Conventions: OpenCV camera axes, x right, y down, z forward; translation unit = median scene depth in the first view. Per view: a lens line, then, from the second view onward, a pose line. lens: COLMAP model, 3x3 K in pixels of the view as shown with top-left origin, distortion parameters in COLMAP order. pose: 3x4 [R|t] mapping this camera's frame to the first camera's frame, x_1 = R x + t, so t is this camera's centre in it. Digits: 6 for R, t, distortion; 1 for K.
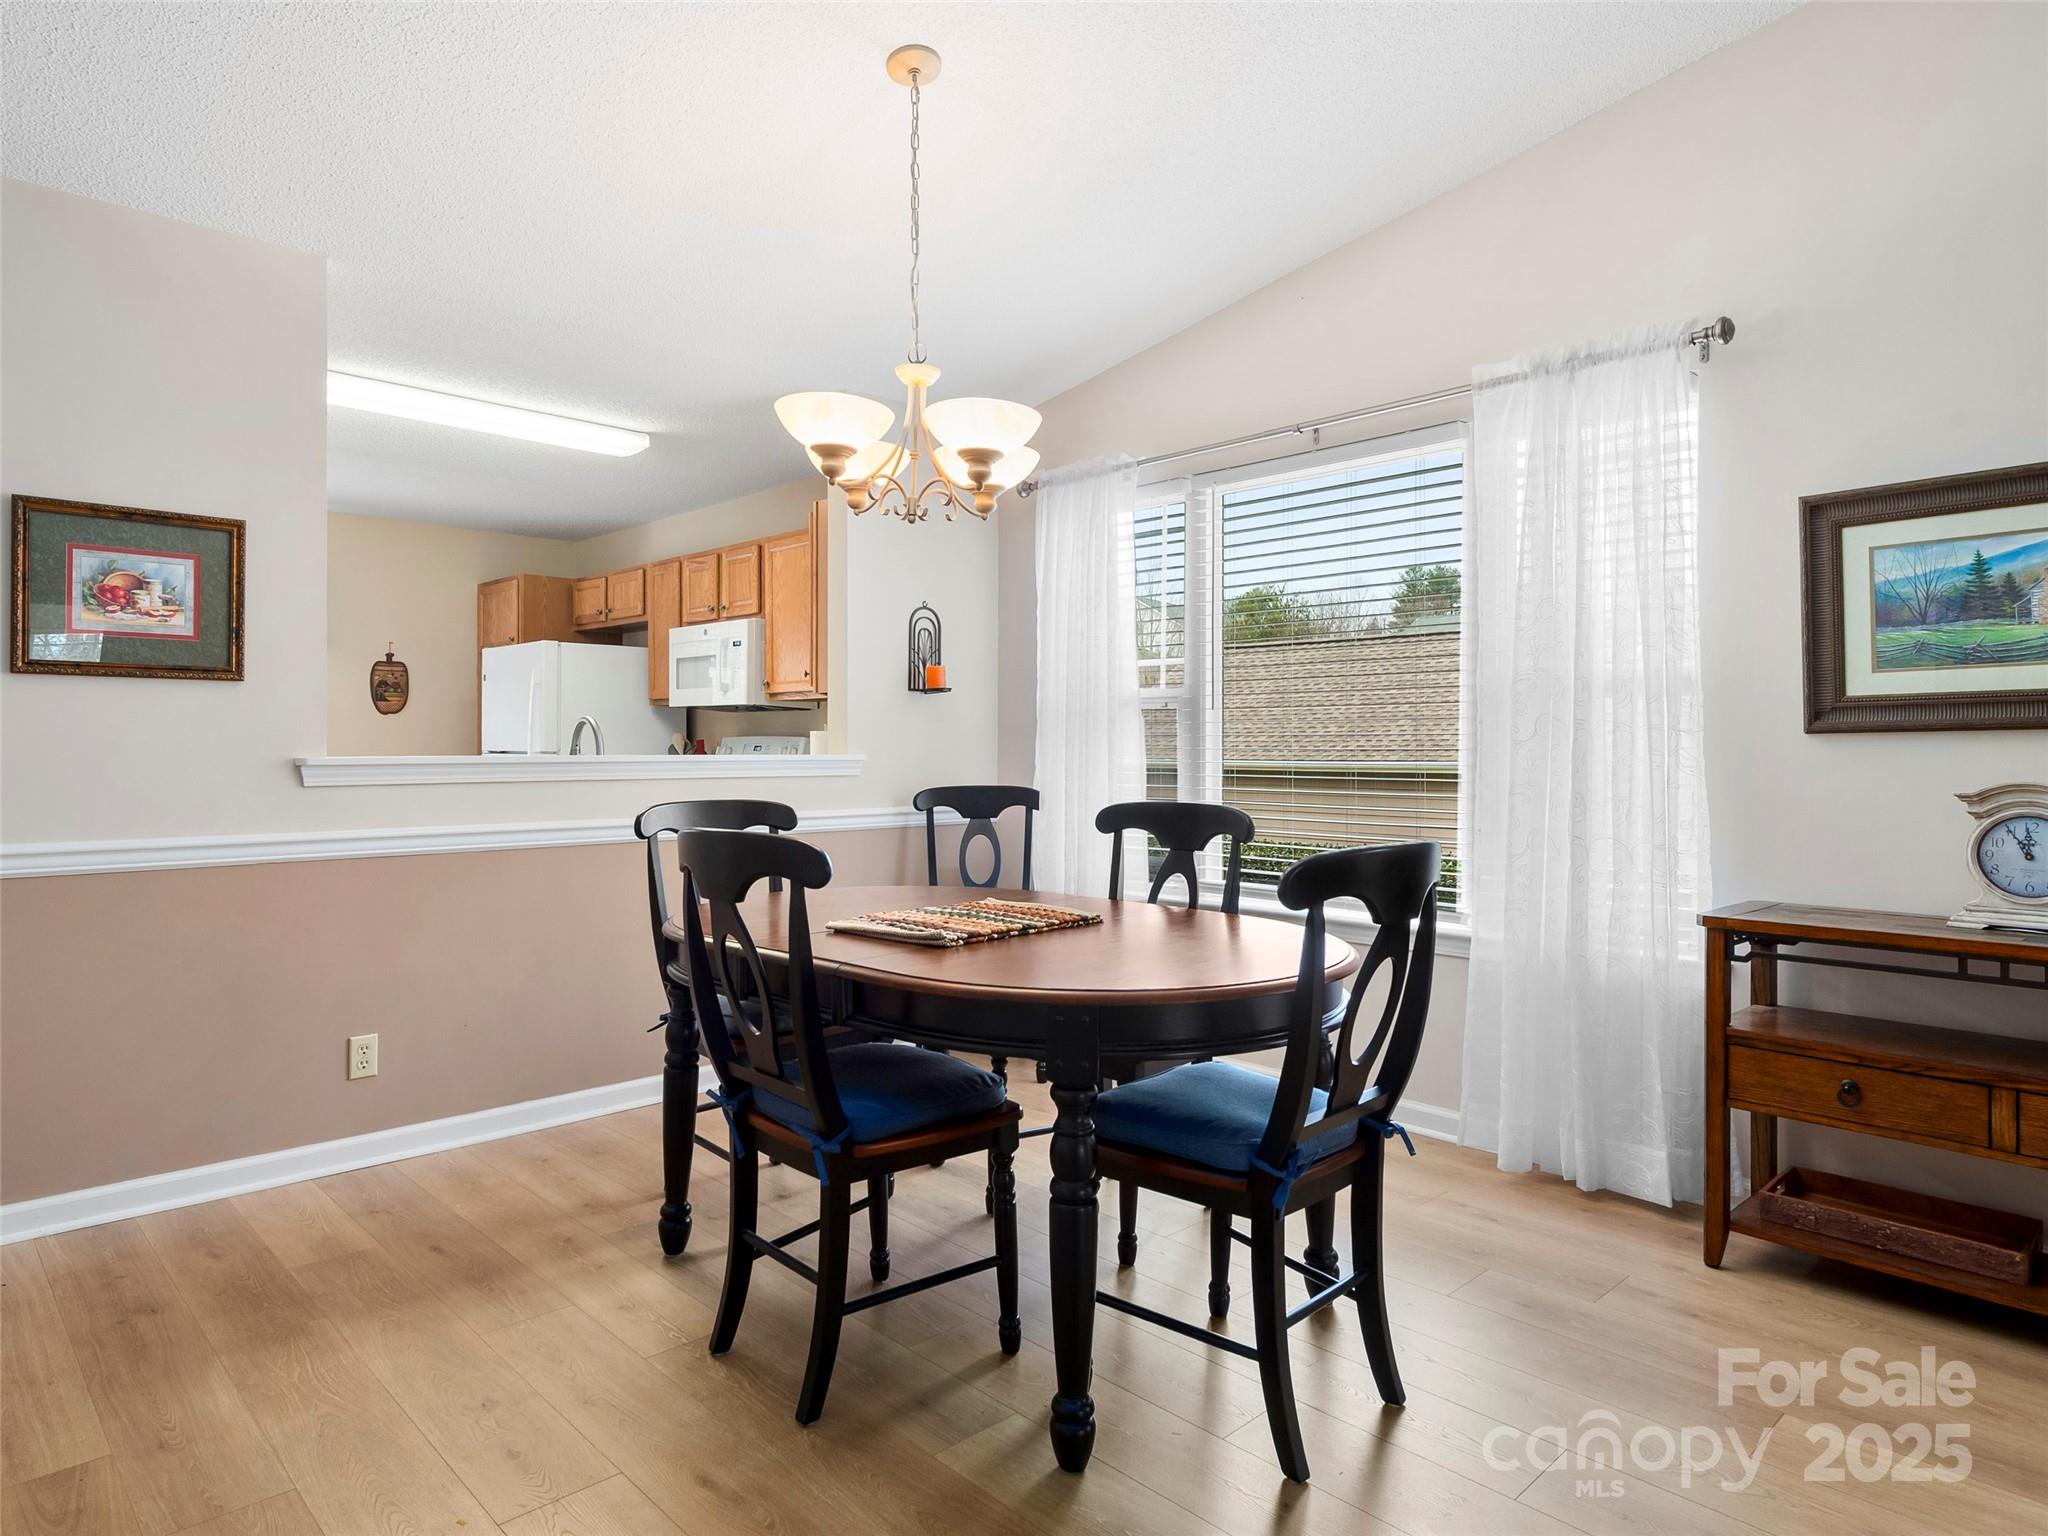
lens RADIAL K [[1201.7, 0, 1024.8], [0, 1201.7, 742.7], [0, 0, 1]] dist [-0.002713, -0.000792]
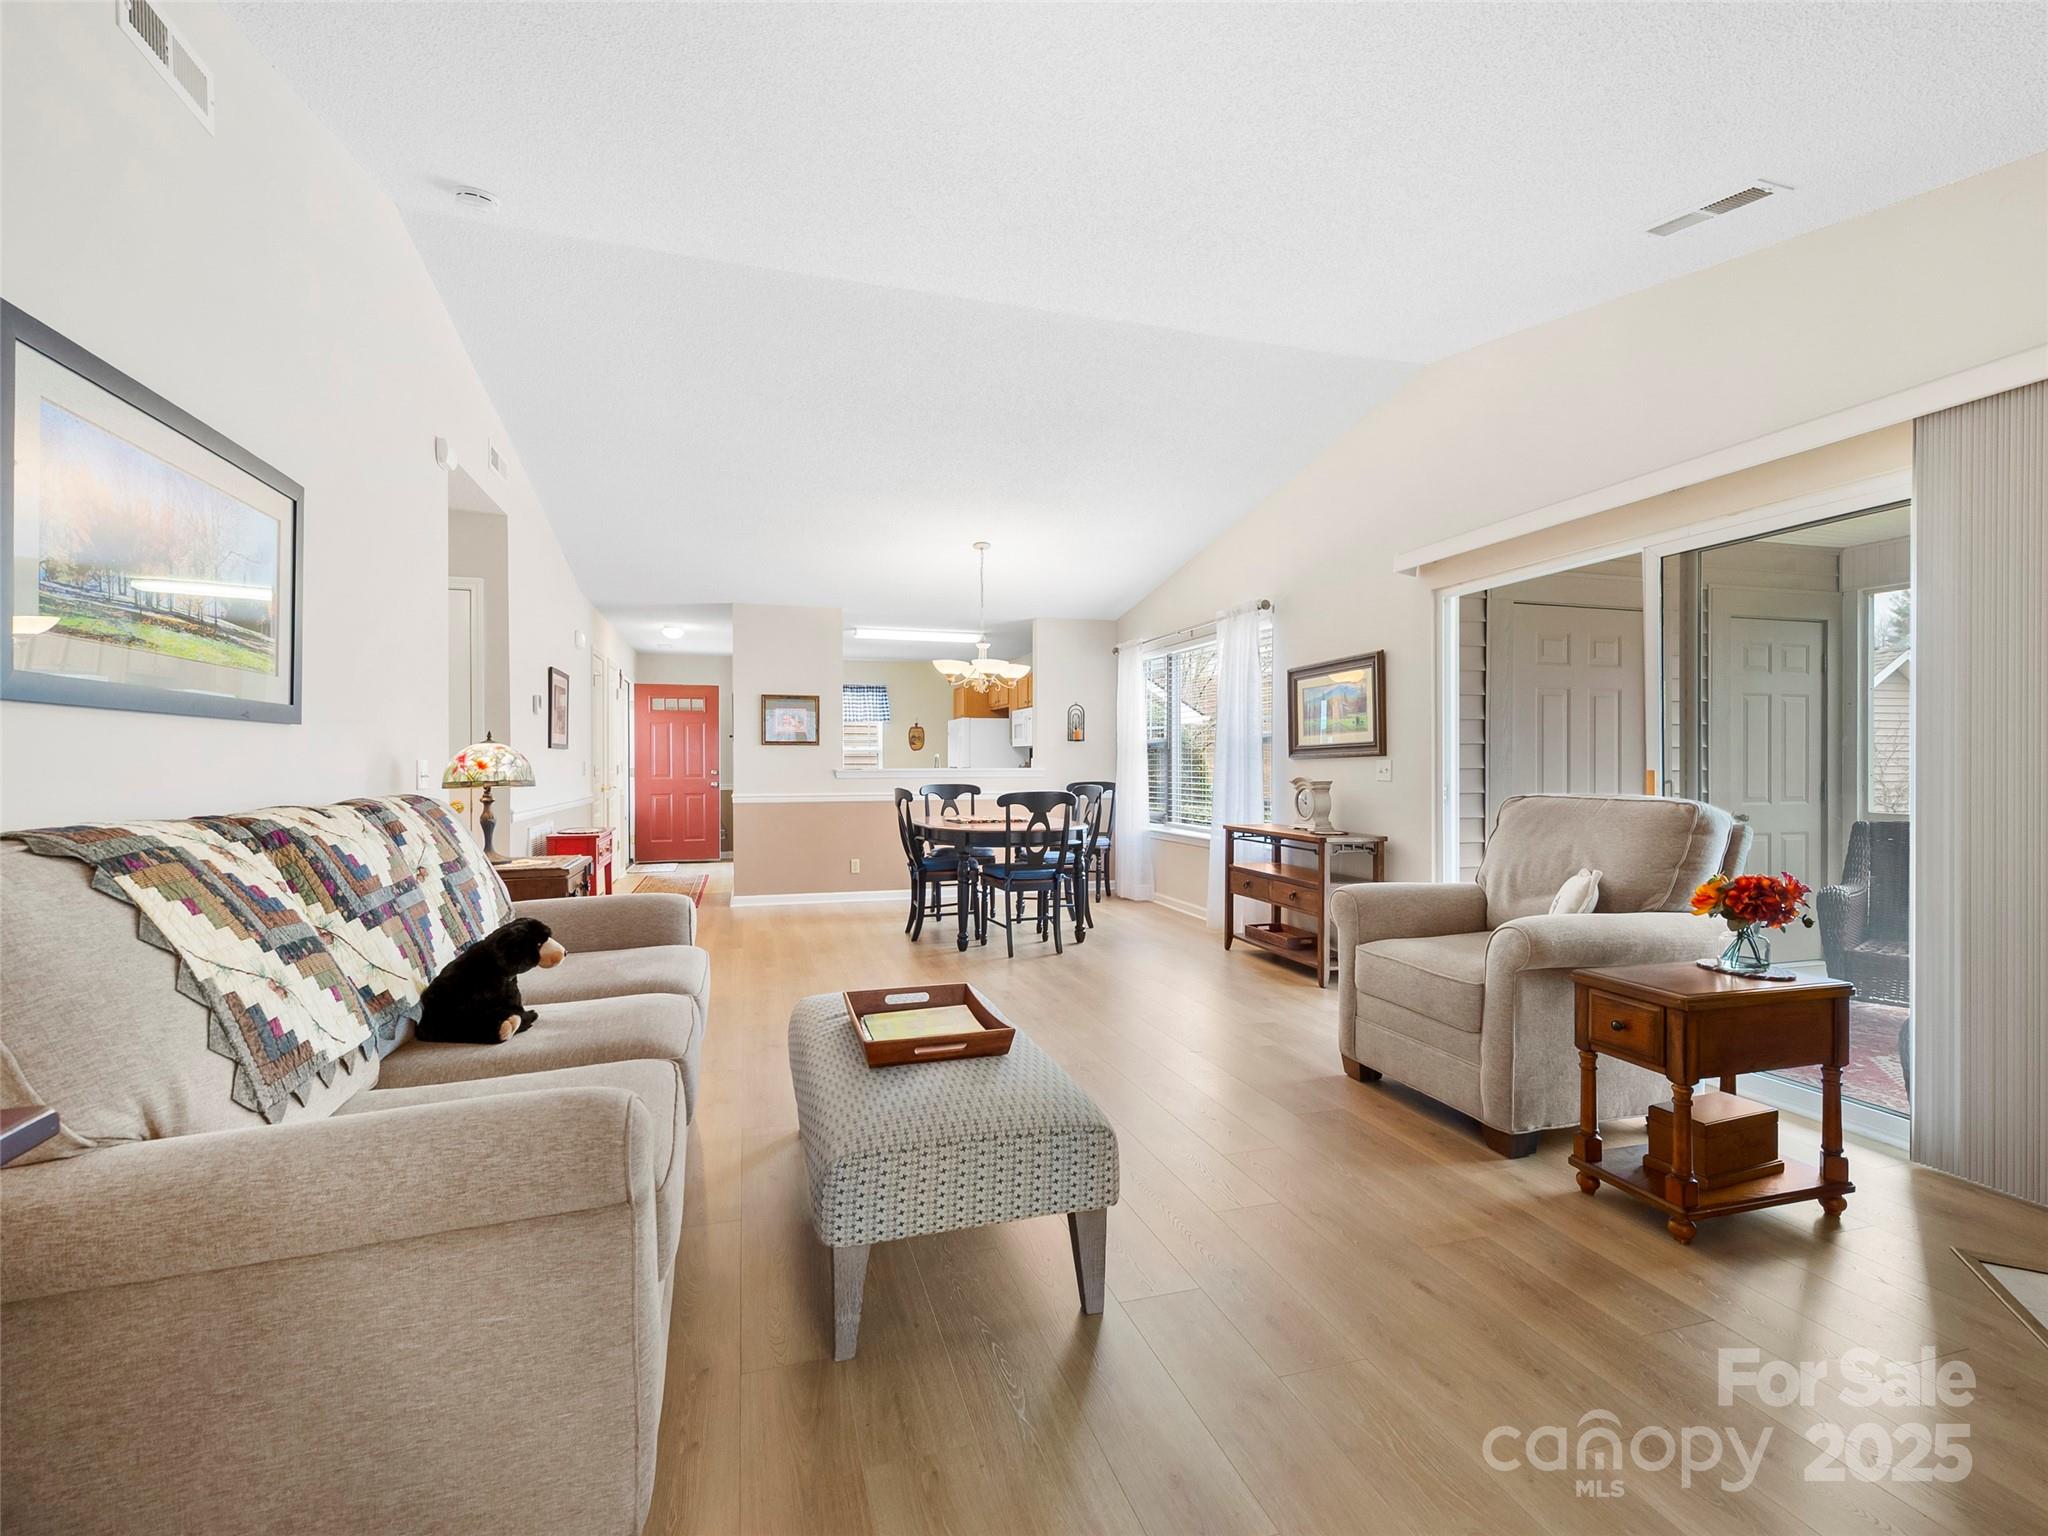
lens RADIAL K [[824.6, 0, 1024.0], [0, 824.6, 768.0], [0, 0, 1]] dist [0.000076, -0.000001]
pose [[0.902194, -0.002197, -0.431324, 0.887267], [0.006346, 0.999946, 0.008179, -0.006954], [0.431283, -0.010116, 0.902160, -0.846525]]
